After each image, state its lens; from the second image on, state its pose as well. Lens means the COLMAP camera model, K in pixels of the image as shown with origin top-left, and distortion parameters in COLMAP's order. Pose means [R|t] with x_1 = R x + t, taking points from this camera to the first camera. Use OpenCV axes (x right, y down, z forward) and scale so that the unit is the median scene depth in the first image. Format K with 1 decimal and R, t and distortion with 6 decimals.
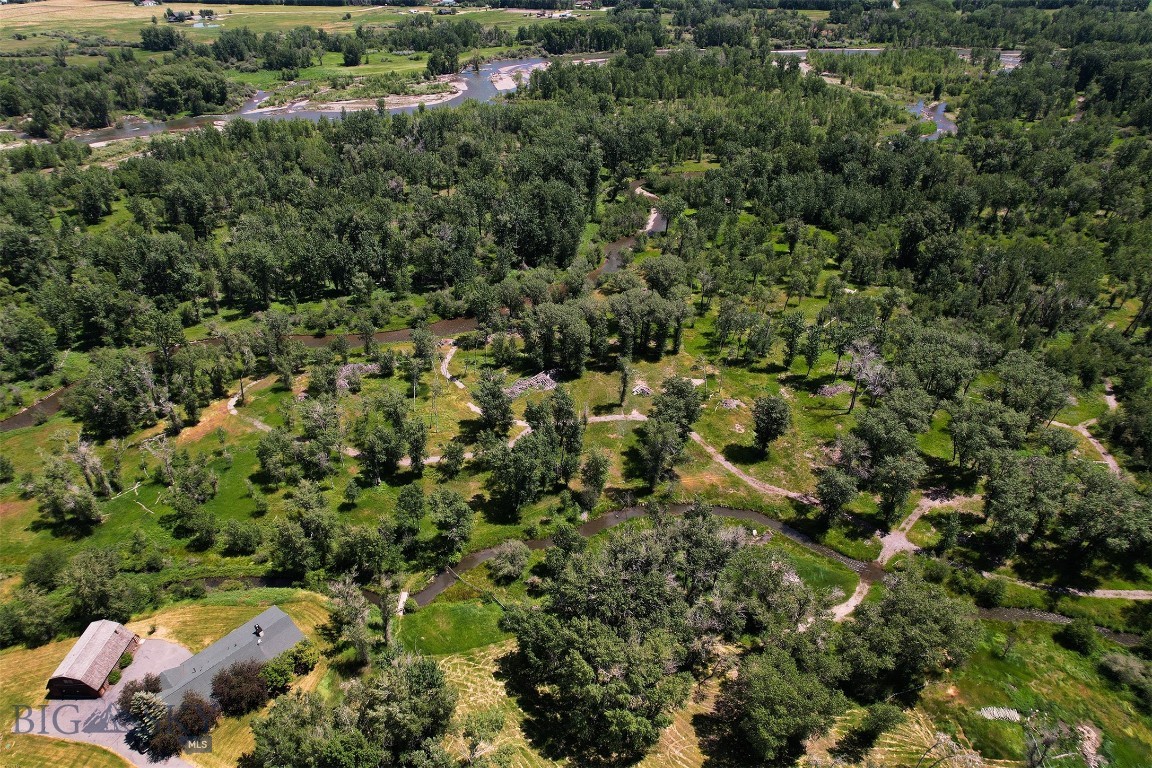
lens RADIAL K [[734.9, 0, 576.0], [0, 734.9, 384.0], [0, 0, 1]] dist [-0.072378, 0.067295]
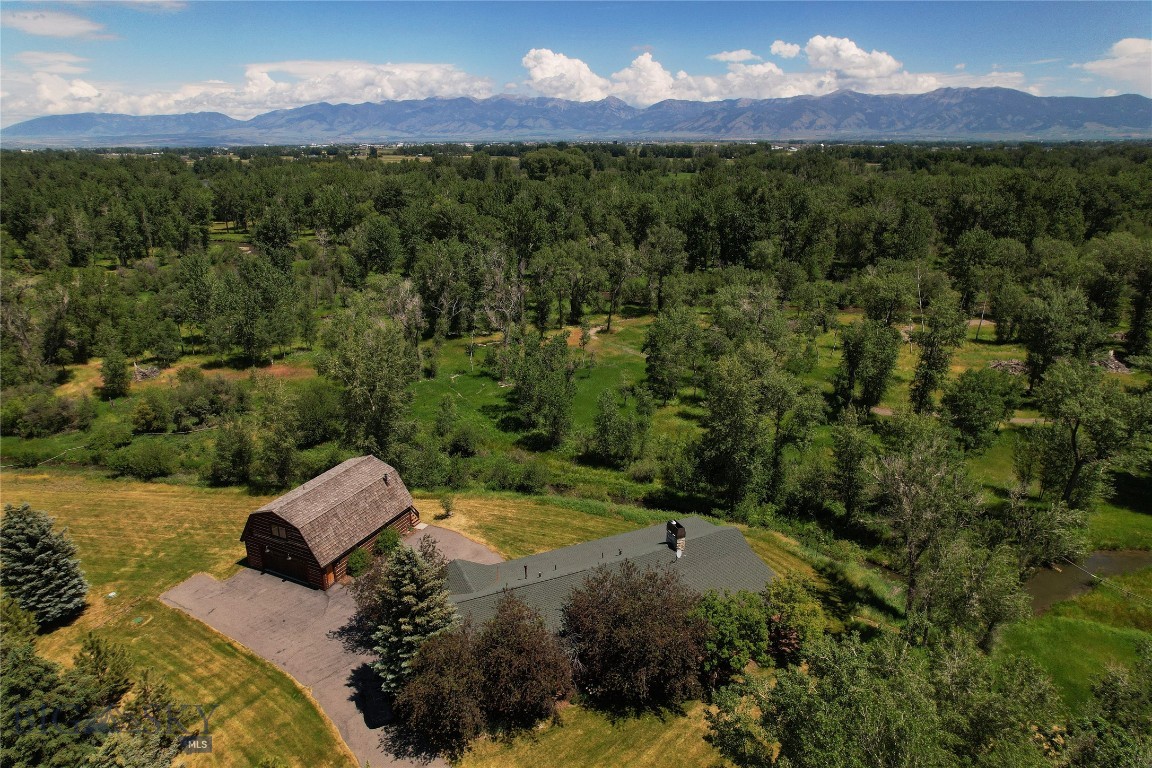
lens RADIAL K [[734.9, 0, 576.0], [0, 734.9, 384.0], [0, 0, 1]] dist [-0.072378, 0.067295]
pose [[0.919521, 0.121520, -0.373783, -0.250741], [-0.209620, 0.956085, -0.204843, 0.258227], [0.332476, 0.266710, 0.904614, 0.421752]]
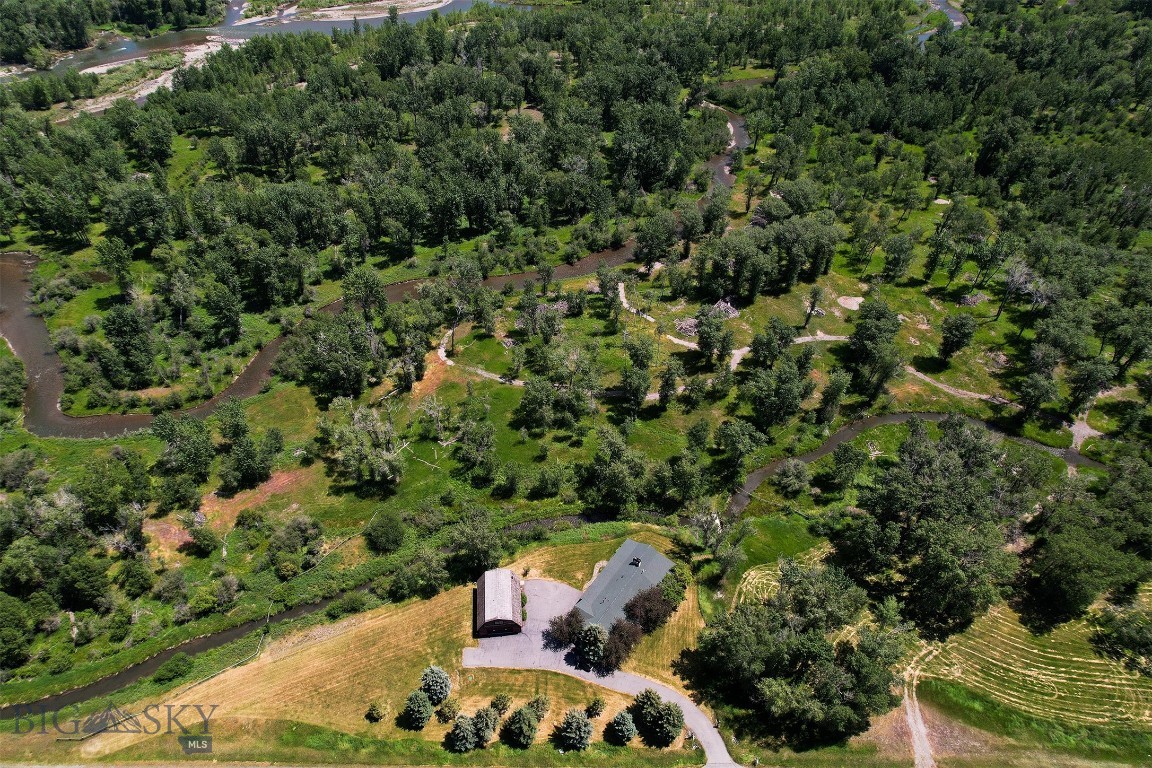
lens RADIAL K [[734.9, 0, 576.0], [0, 734.9, 384.0], [0, 0, 1]] dist [-0.072378, 0.067295]
pose [[0.991088, -0.086118, 0.101624, -0.454207], [0.070021, 0.985817, 0.152520, -0.089718], [-0.113317, -0.144045, 0.983062, -0.070519]]
